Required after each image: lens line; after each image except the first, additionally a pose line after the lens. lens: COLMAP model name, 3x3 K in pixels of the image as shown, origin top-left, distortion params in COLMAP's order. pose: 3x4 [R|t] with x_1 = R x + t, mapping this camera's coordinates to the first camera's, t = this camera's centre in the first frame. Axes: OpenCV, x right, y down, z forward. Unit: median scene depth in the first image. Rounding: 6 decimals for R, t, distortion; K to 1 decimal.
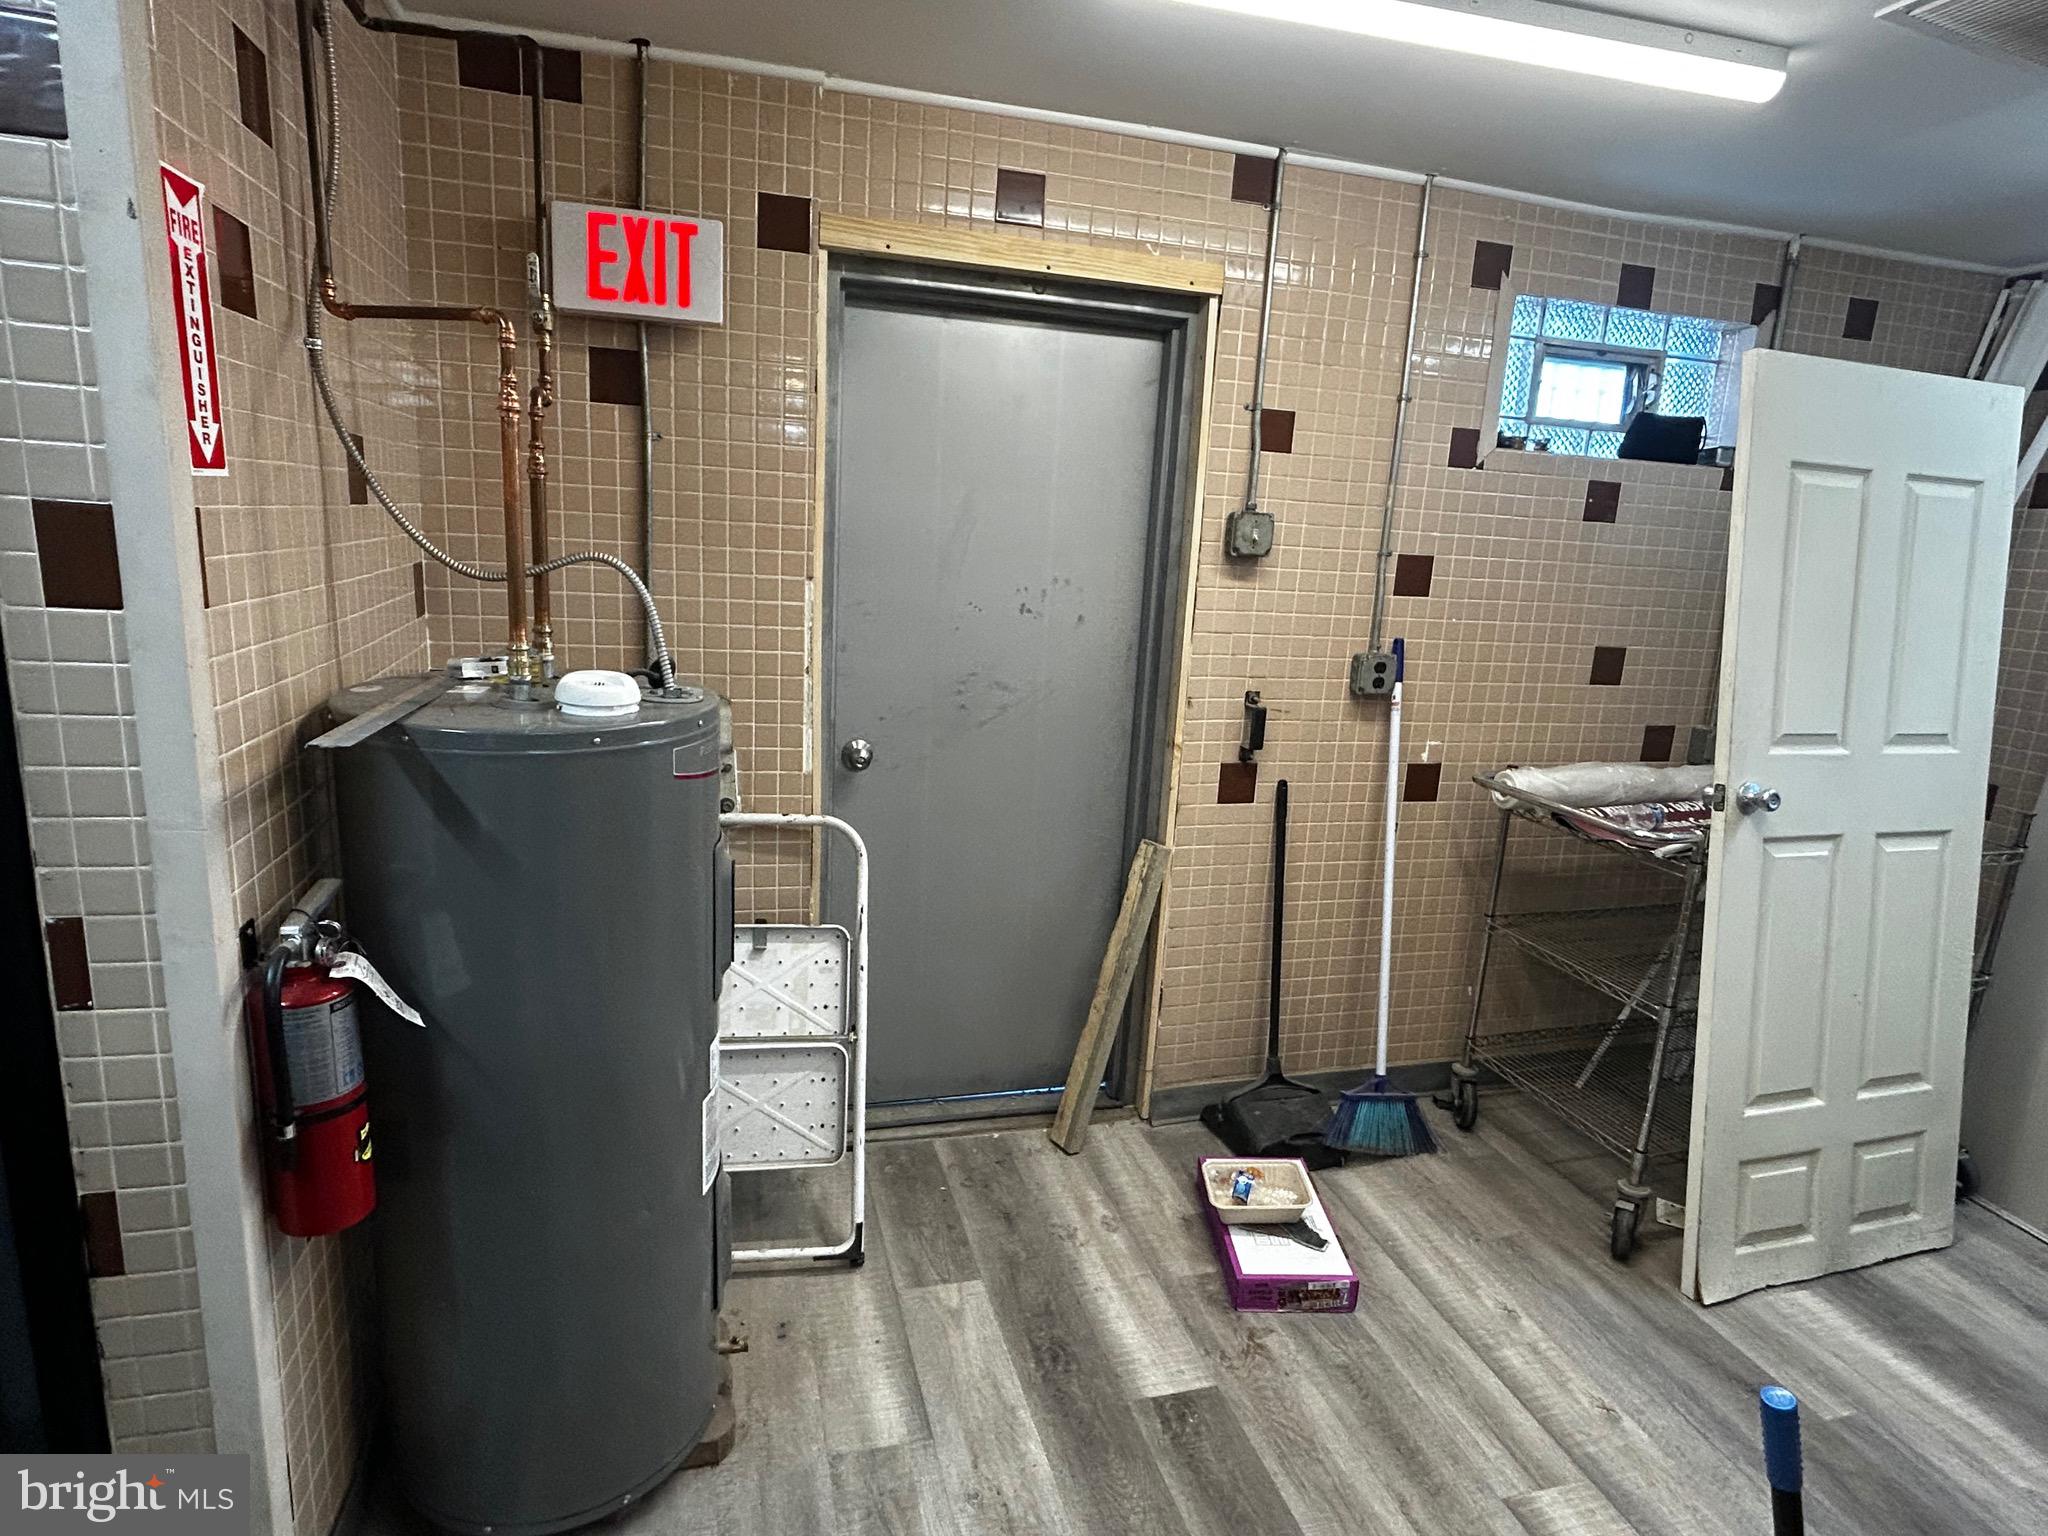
lens RADIAL K [[1109.9, 0, 1029.8], [0, 1109.9, 766.9], [0, 0, 1]] dist [-0.004462, 0.004448]
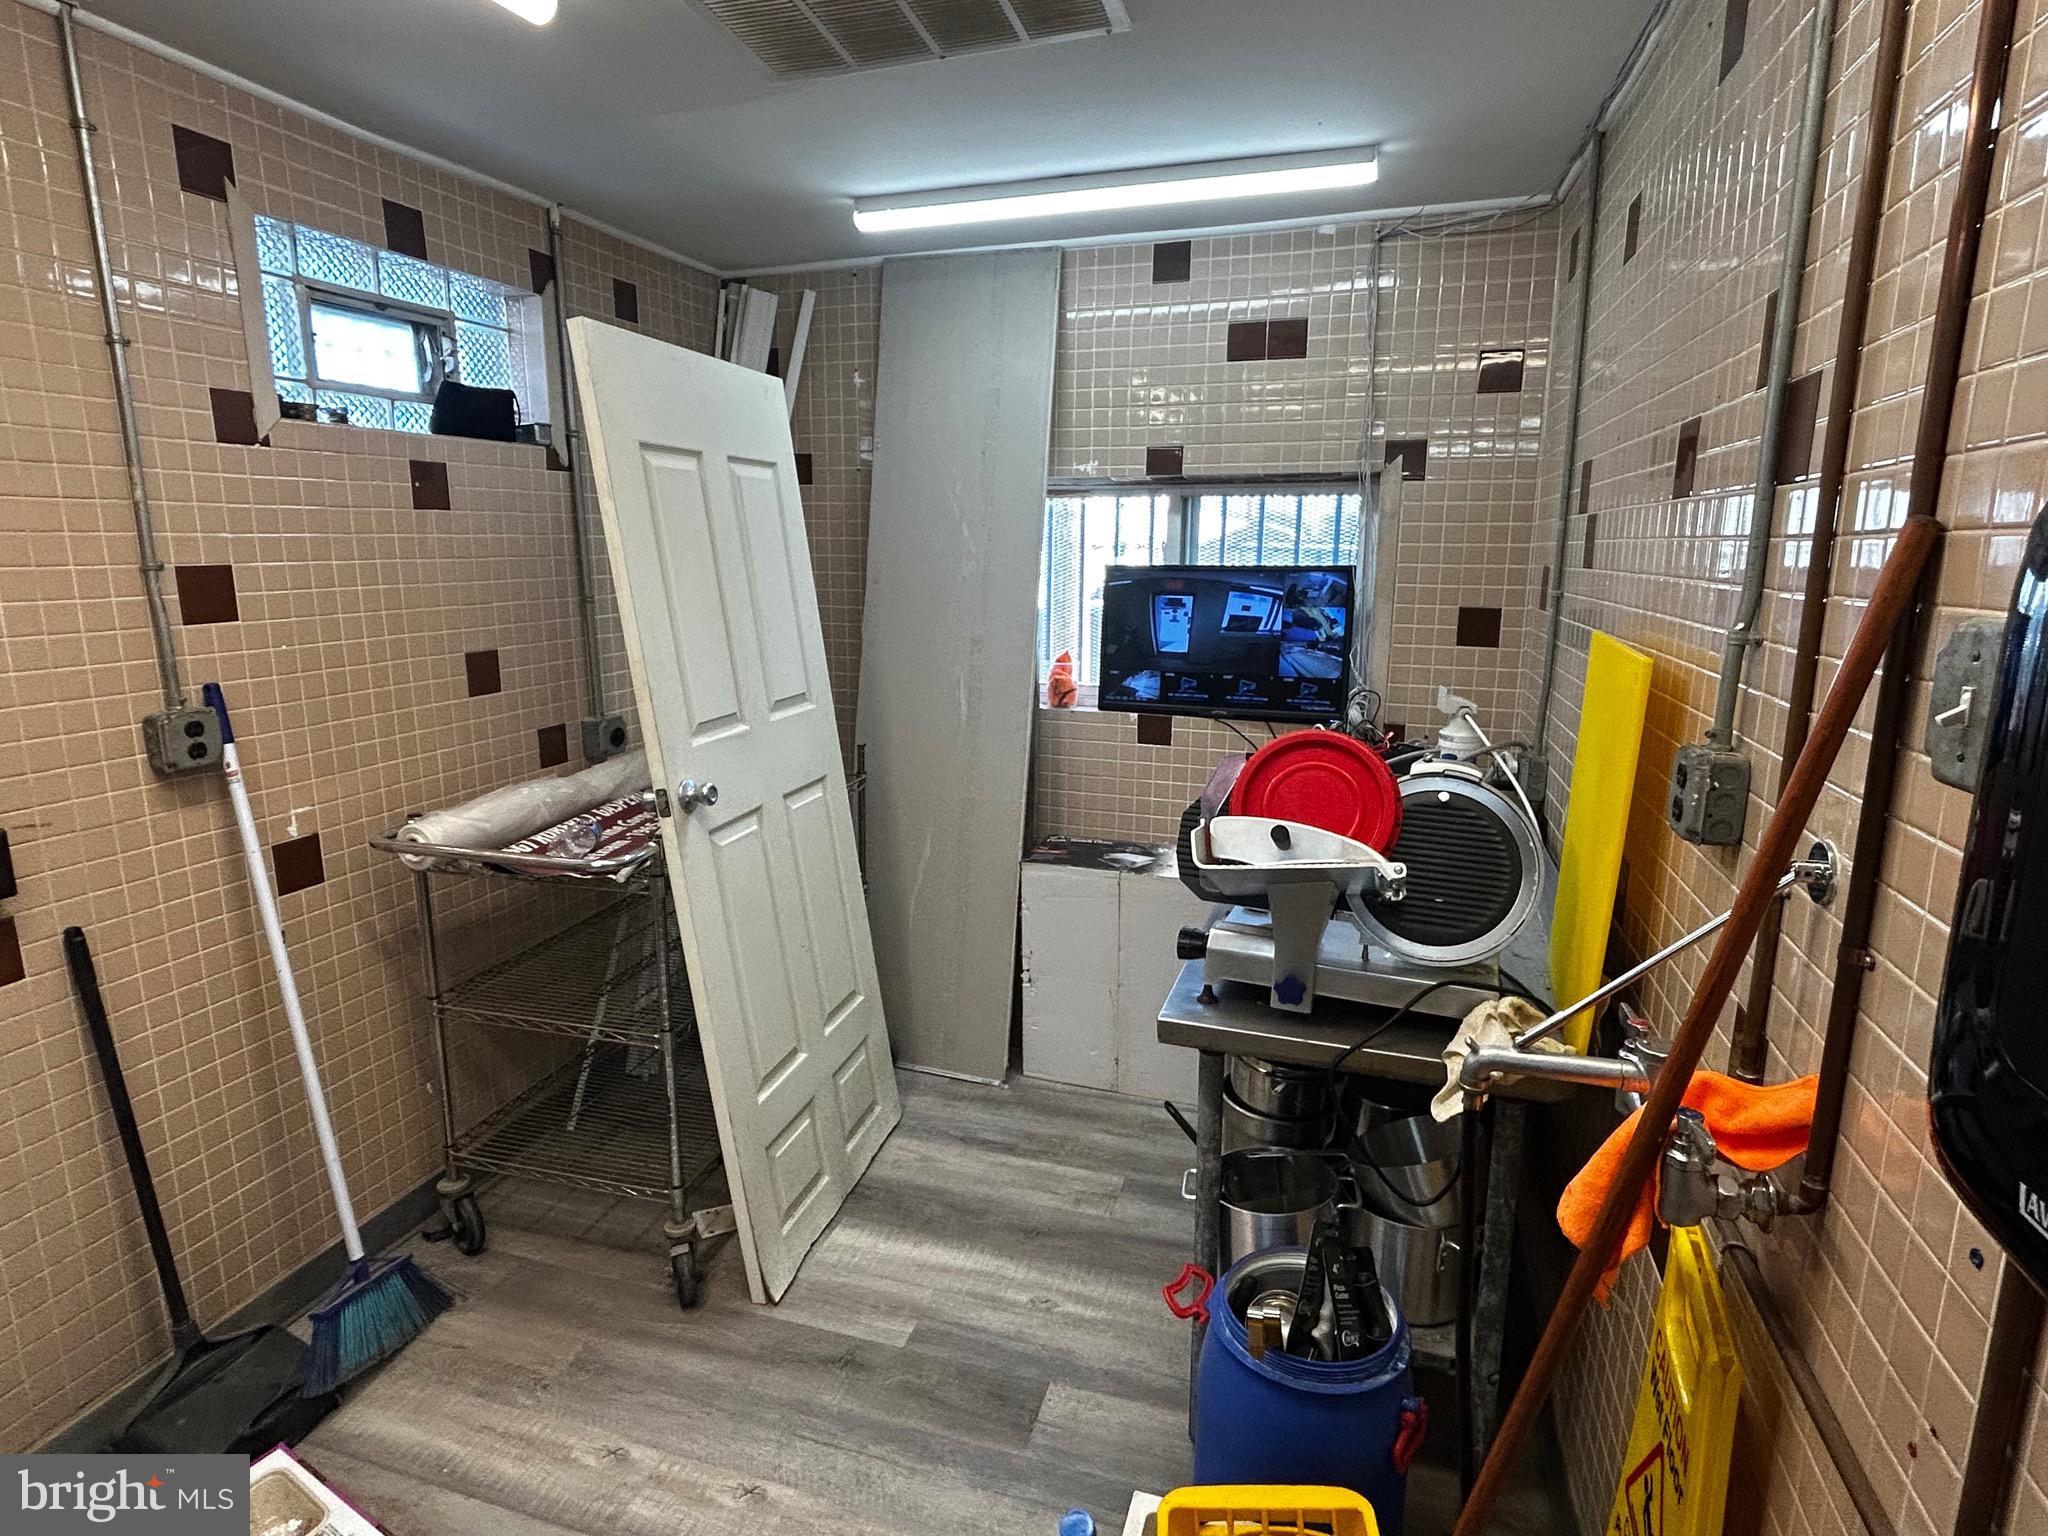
lens RADIAL K [[1109.9, 0, 1013.6], [0, 1109.9, 764.5], [0, 0, 1]] dist [-0.004462, 0.004448]
pose [[0.543365, -0.222239, 0.809546, 0.024972], [0.204053, 0.970366, 0.129428, -0.053002], [-0.814320, 0.094864, 0.572612, 0.178501]]
